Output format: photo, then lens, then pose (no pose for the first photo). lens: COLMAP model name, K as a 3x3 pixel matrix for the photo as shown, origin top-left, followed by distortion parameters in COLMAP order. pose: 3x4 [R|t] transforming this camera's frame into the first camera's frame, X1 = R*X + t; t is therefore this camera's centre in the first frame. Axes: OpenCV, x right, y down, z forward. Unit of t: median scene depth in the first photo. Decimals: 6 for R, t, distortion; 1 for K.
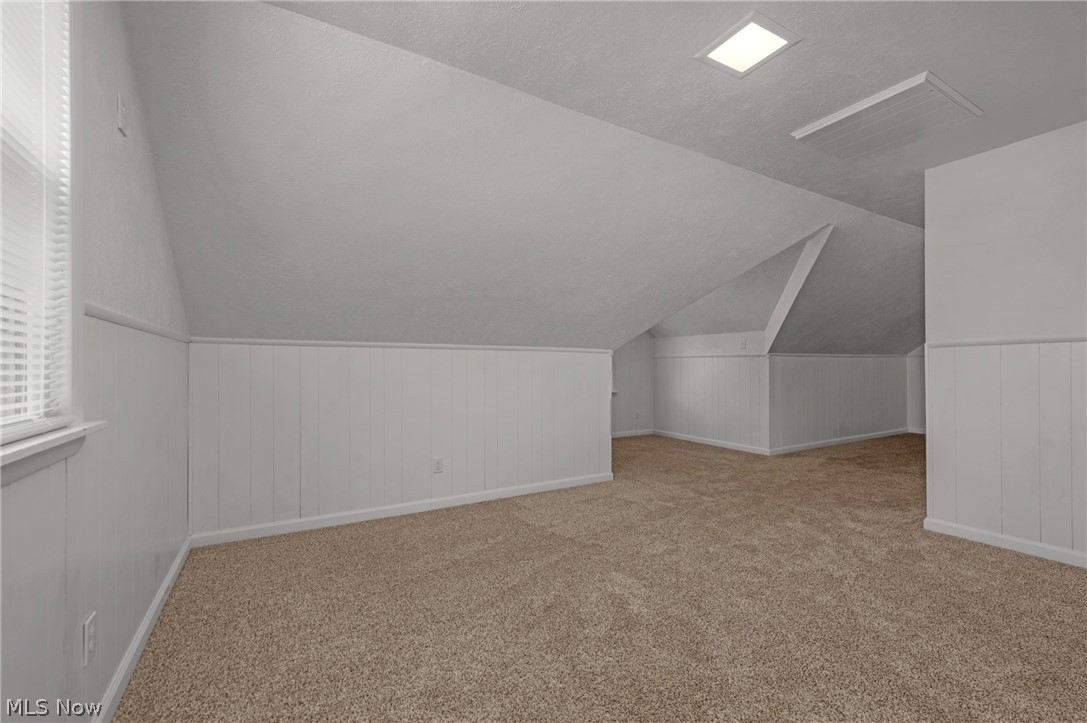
lens RADIAL K [[440.3, 0, 558.1], [0, 440.3, 364.8], [0, 0, 1]] dist [0.001785, 0.000116]
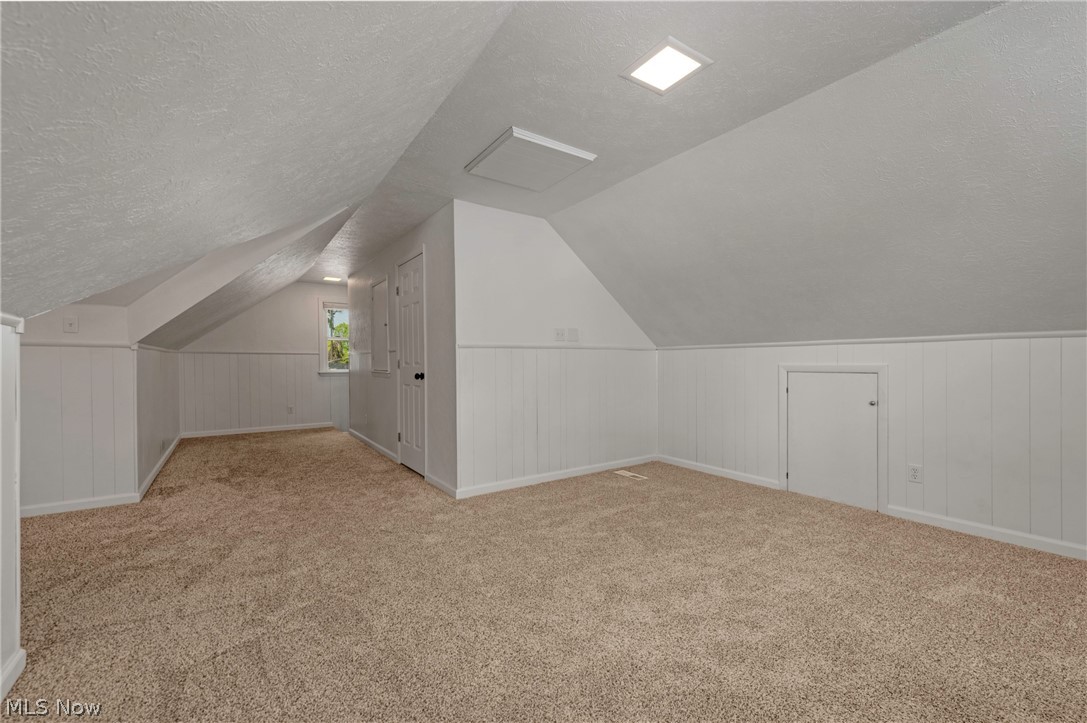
lens RADIAL K [[440.3, 0, 558.1], [0, 440.3, 364.8], [0, 0, 1]] dist [0.001785, 0.000116]
pose [[-0.054393, 0.002198, 0.998517, -0.363713], [0.000828, 0.999997, -0.002156, 0.009374], [-0.998519, 0.000710, -0.054395, 0.757434]]
